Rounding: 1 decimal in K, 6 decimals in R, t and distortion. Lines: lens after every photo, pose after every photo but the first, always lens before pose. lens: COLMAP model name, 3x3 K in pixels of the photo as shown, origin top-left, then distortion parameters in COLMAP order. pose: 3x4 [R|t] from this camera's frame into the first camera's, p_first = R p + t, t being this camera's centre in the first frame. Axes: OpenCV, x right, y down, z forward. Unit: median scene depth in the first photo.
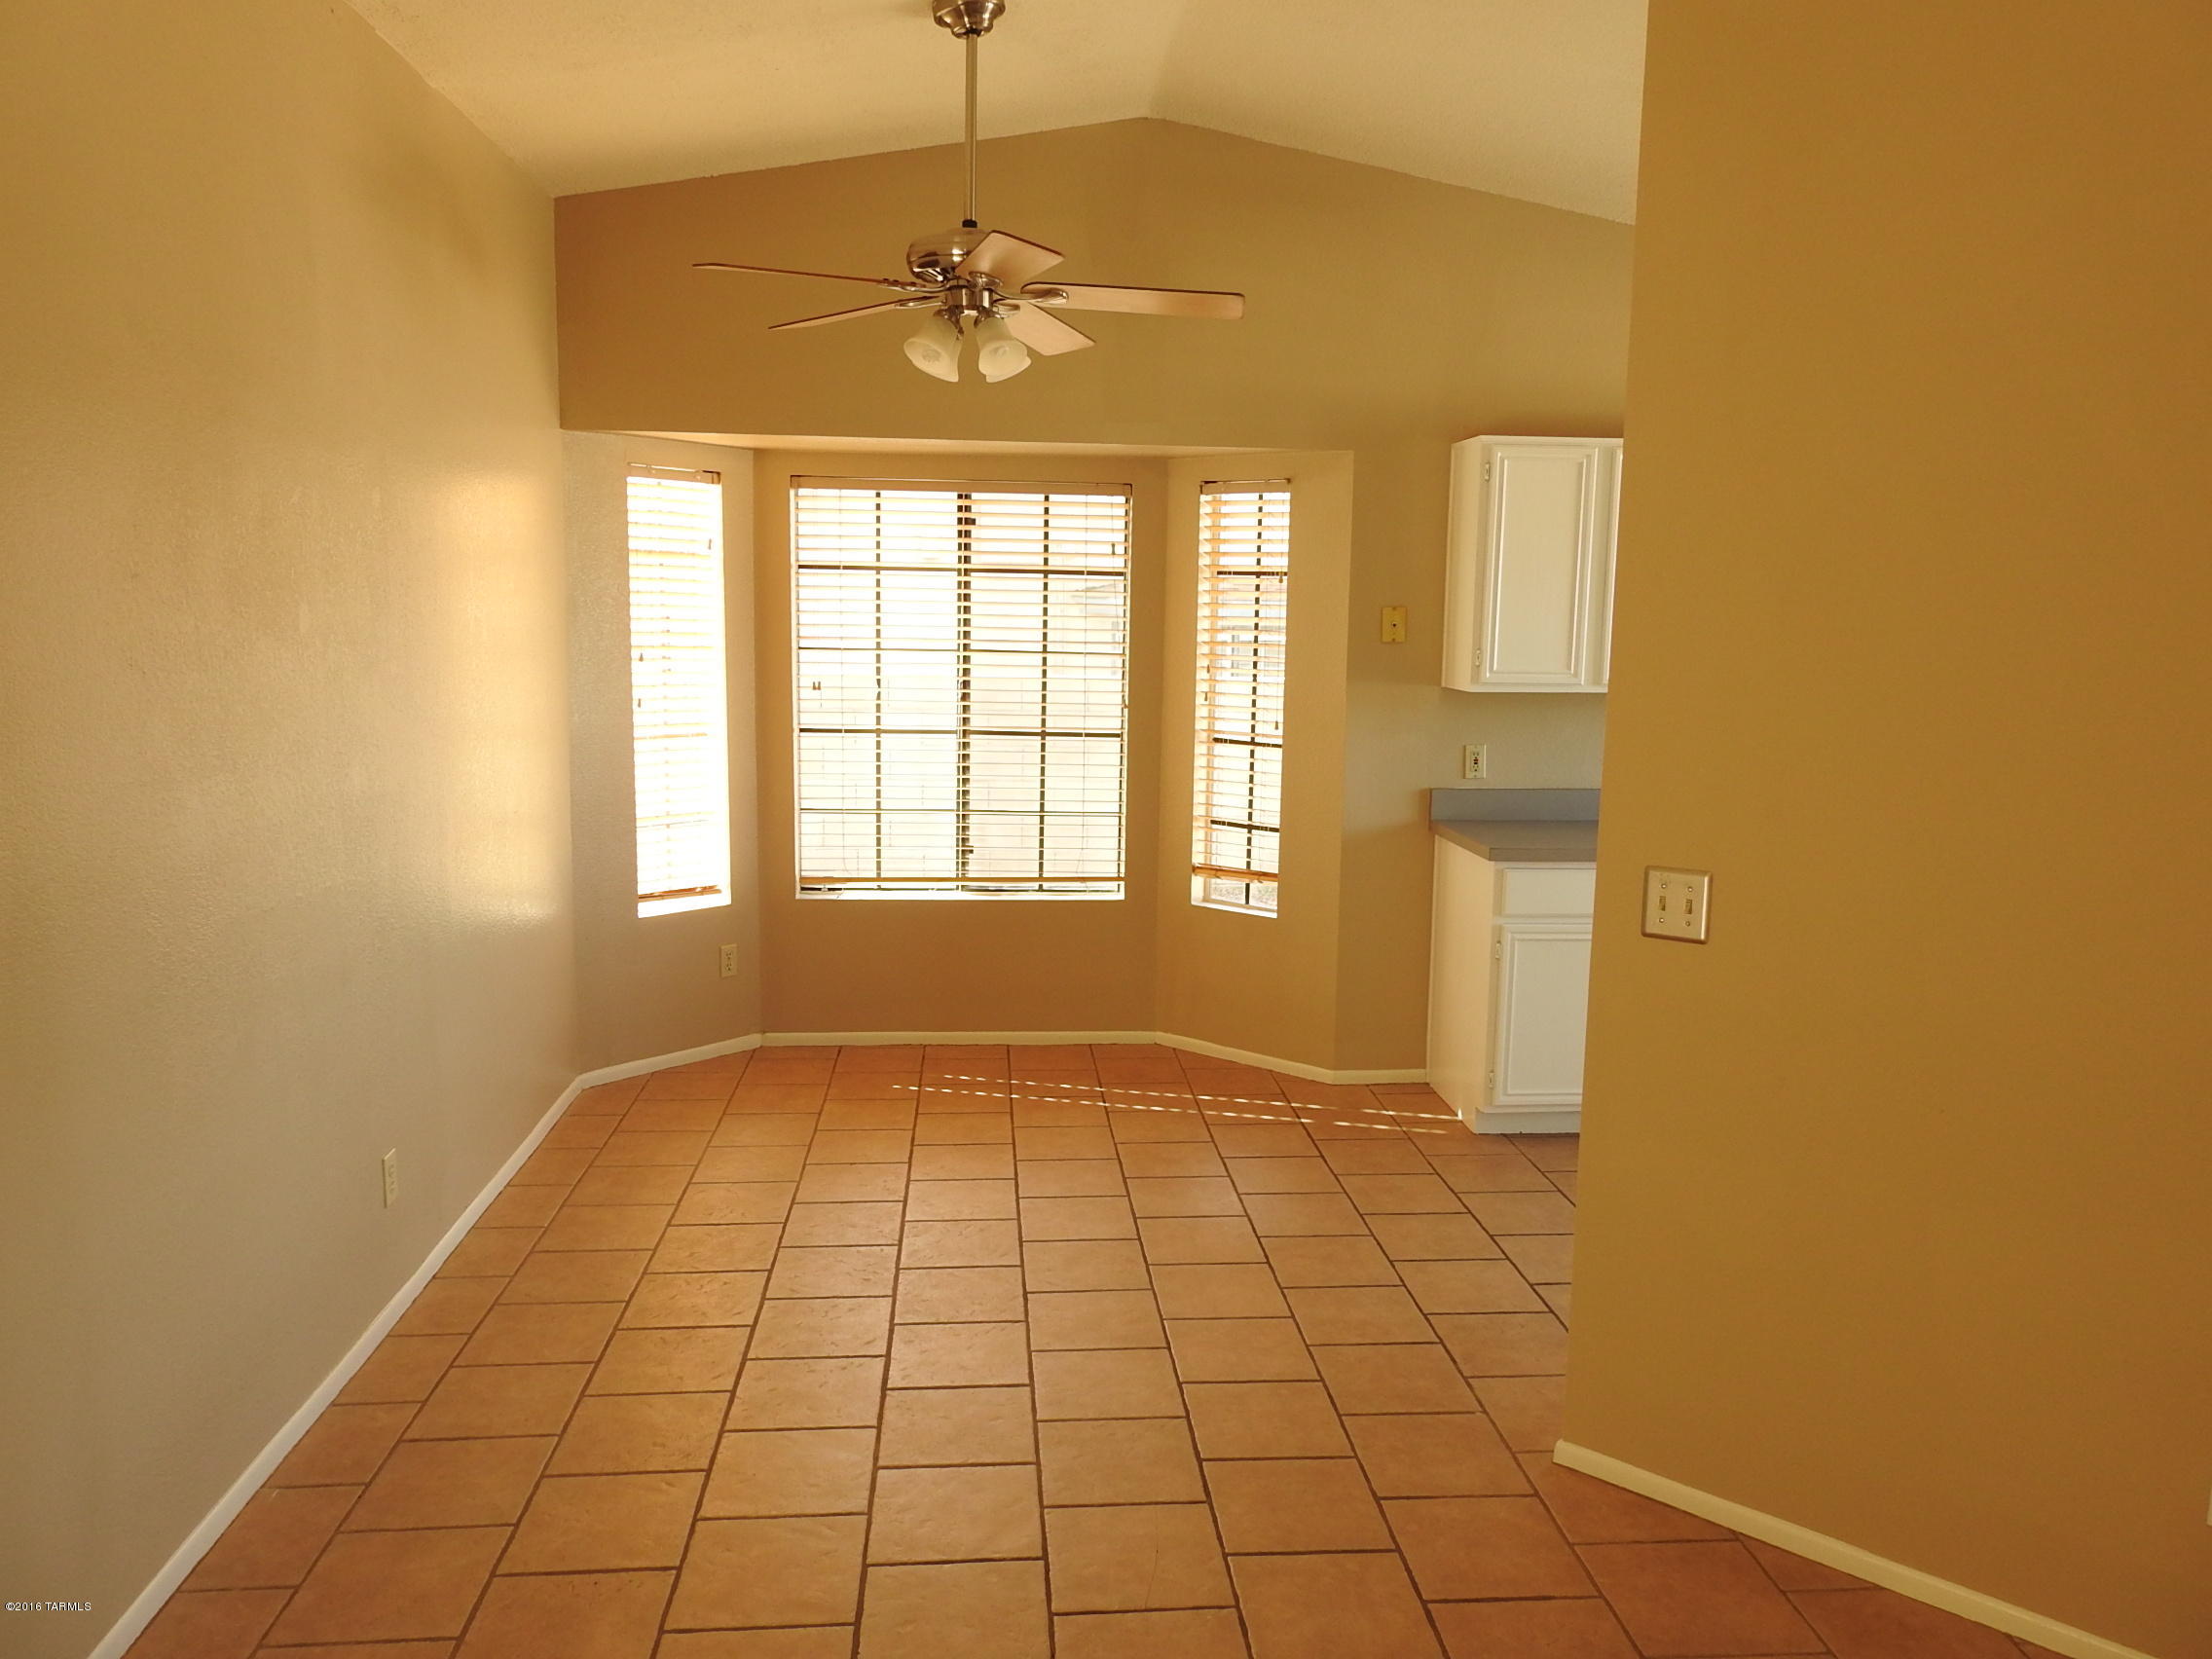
lens RADIAL K [[1593.1, 0, 1103.3], [0, 1593.1, 836.5], [0, 0, 1]] dist [0.002509, 0.006790]
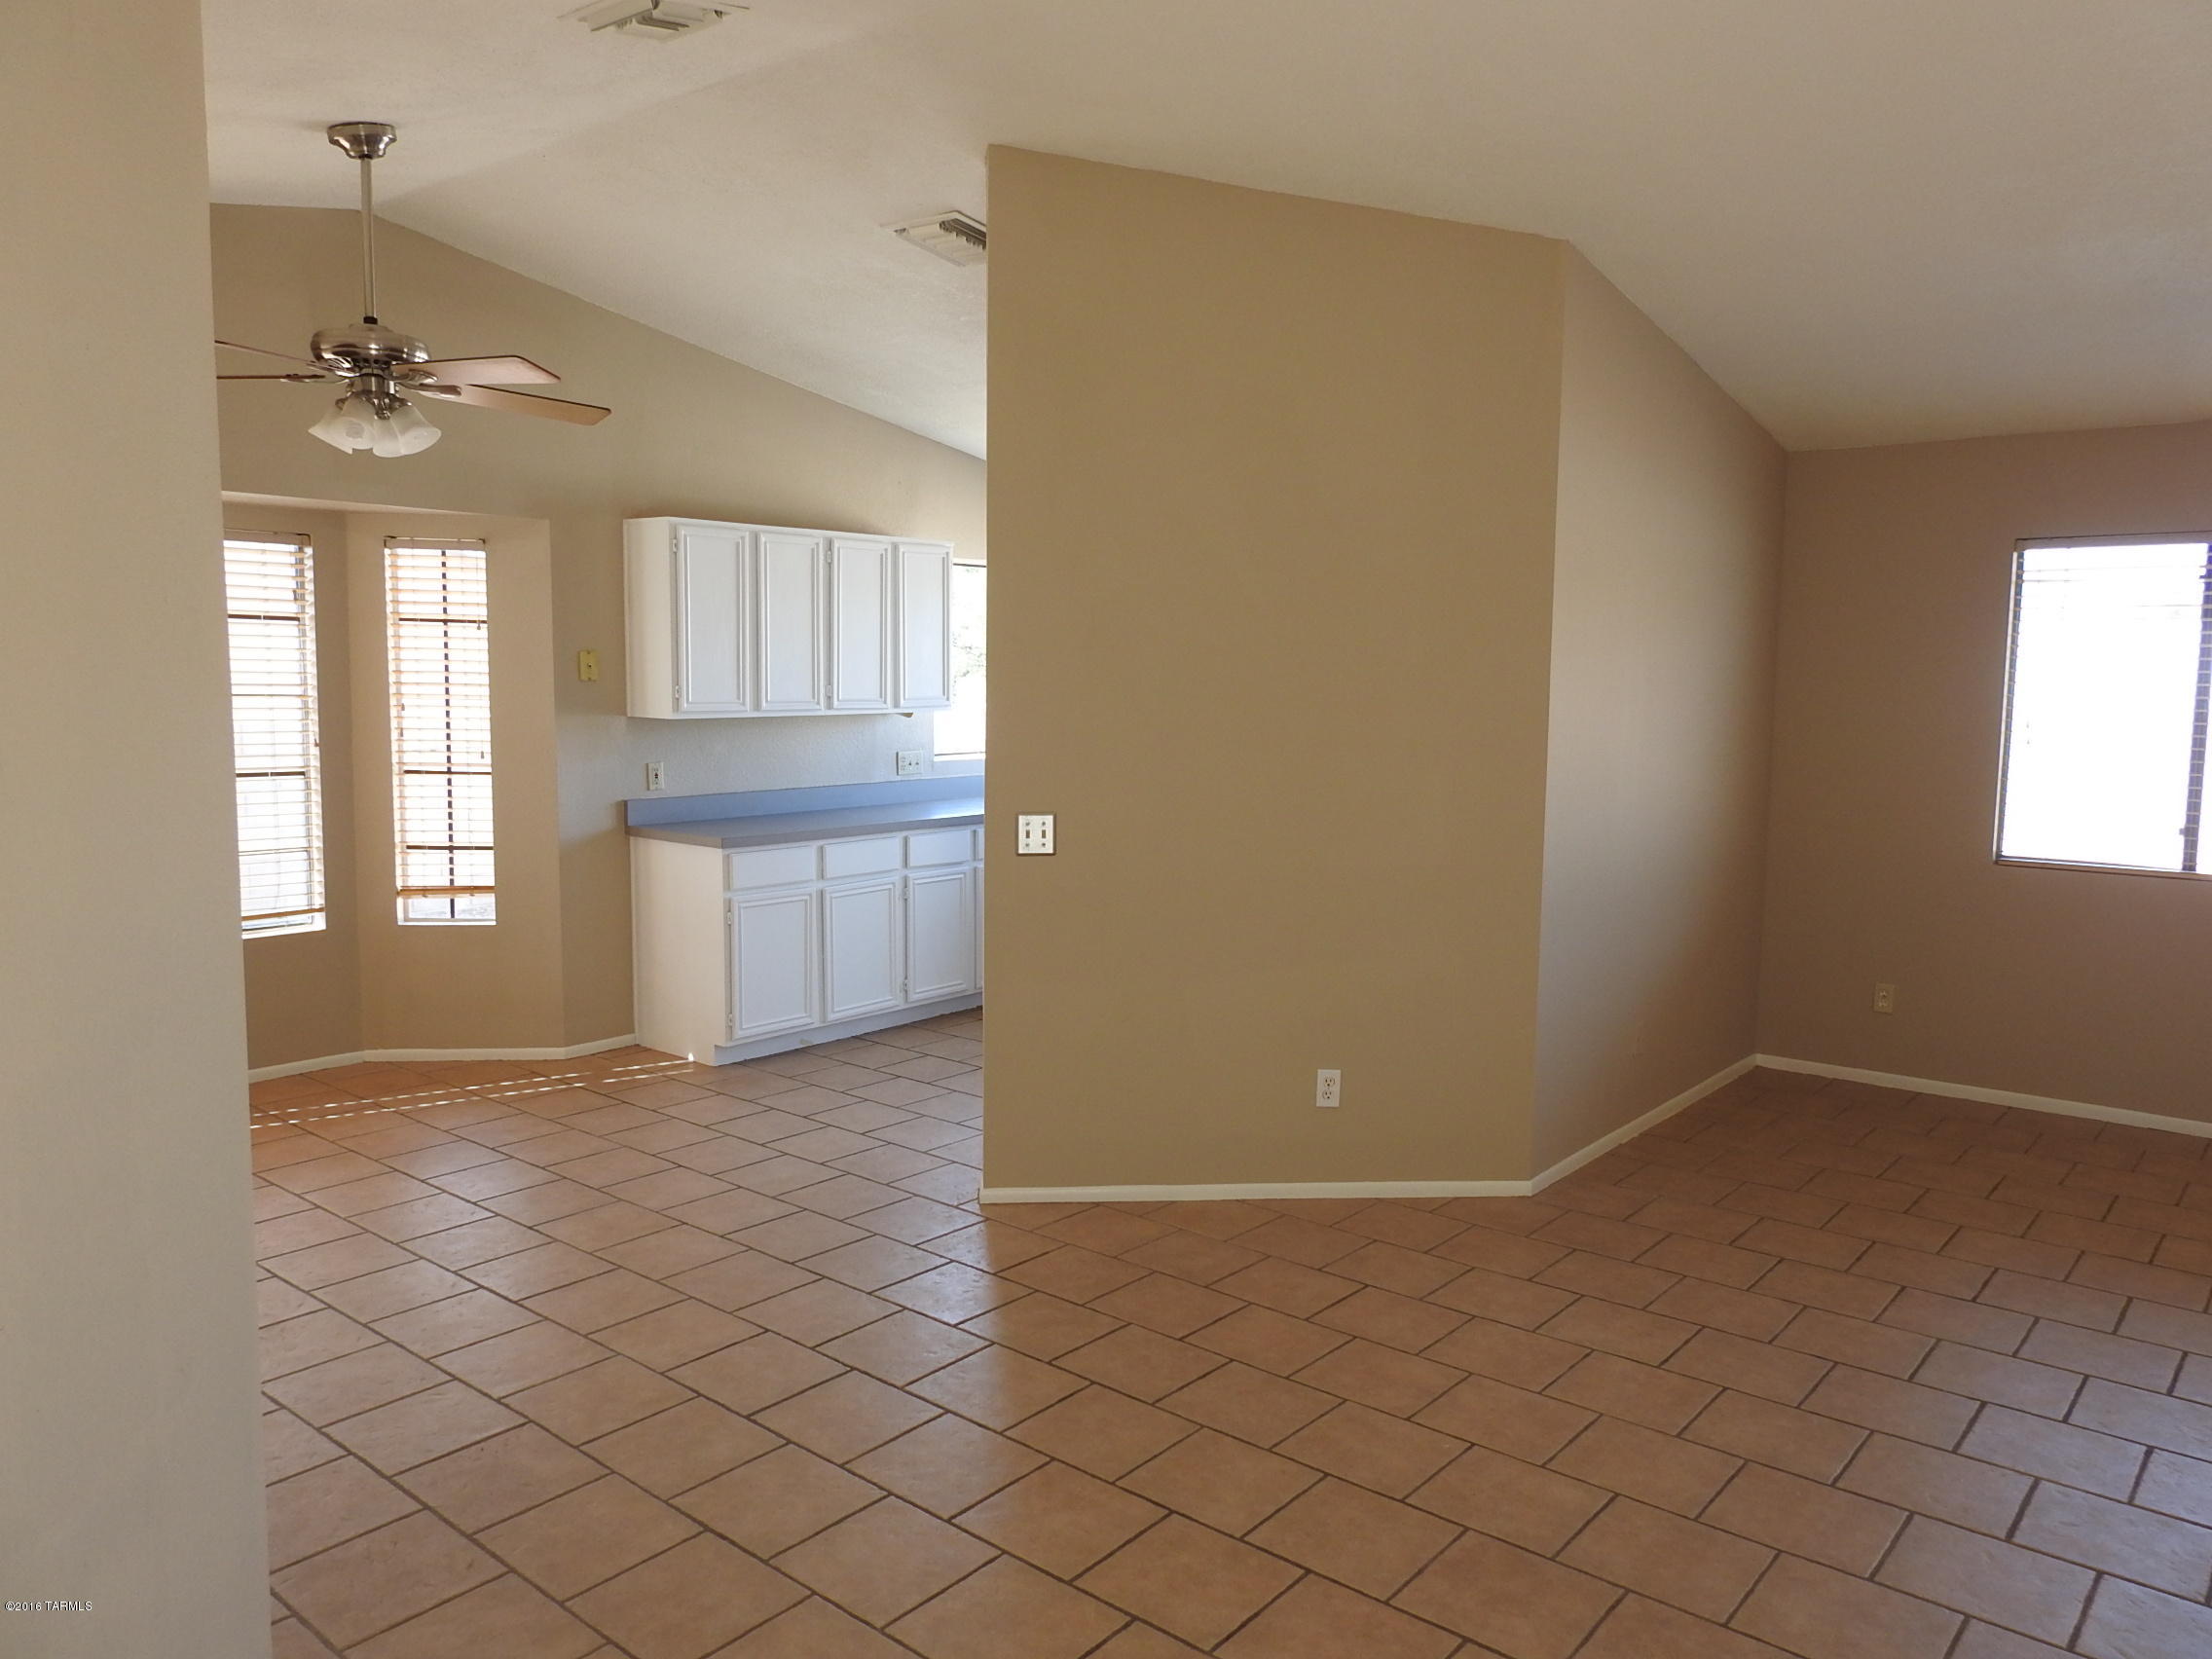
lens RADIAL K [[1593.1, 0, 1108.4], [0, 1593.1, 828.1], [0, 0, 1]] dist [0.002509, 0.006790]
pose [[0.704426, -0.079288, 0.705335, -0.393034], [0.098260, 0.995066, 0.013723, 0.010618], [-0.702943, 0.059639, 0.708741, -0.117814]]
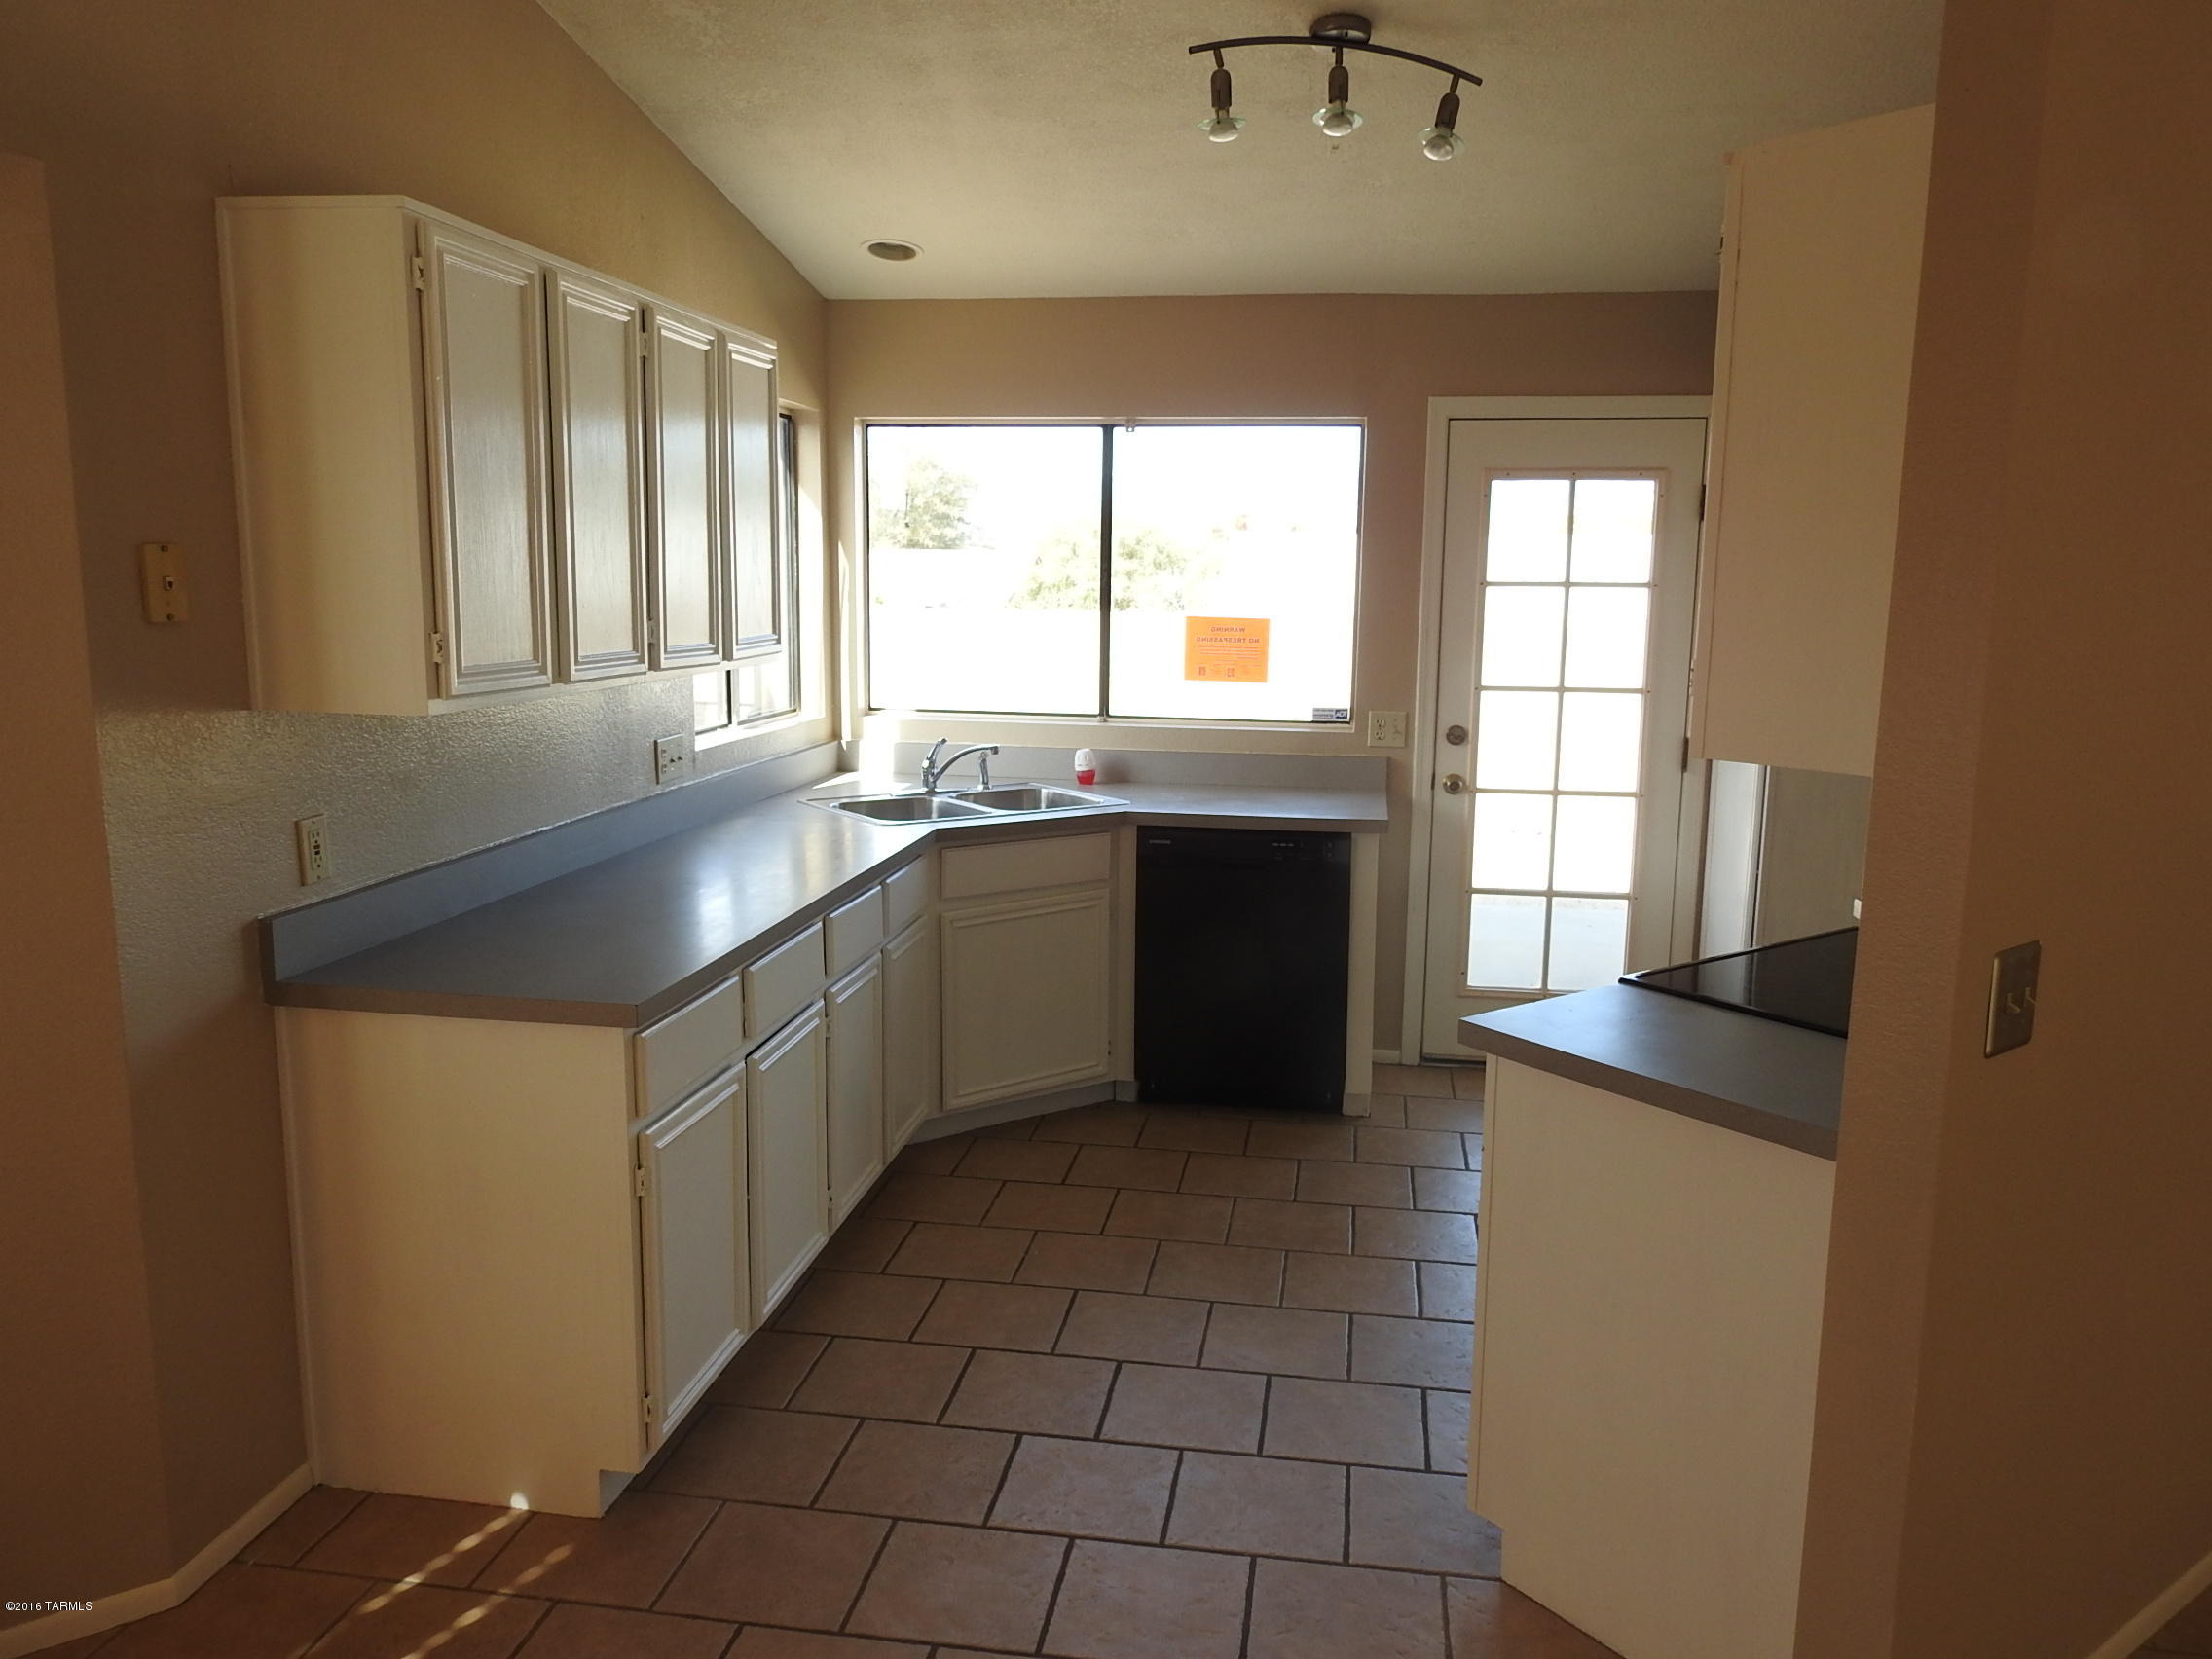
lens RADIAL K [[1593.1, 0, 1096.8], [0, 1593.1, 819.5], [0, 0, 1]] dist [0.002509, 0.006790]
pose [[0.247917, -0.159304, 0.955594, -0.193094], [0.133830, 0.982562, 0.129079, -0.088931], [-0.959493, 0.095886, 0.264913, 0.622569]]
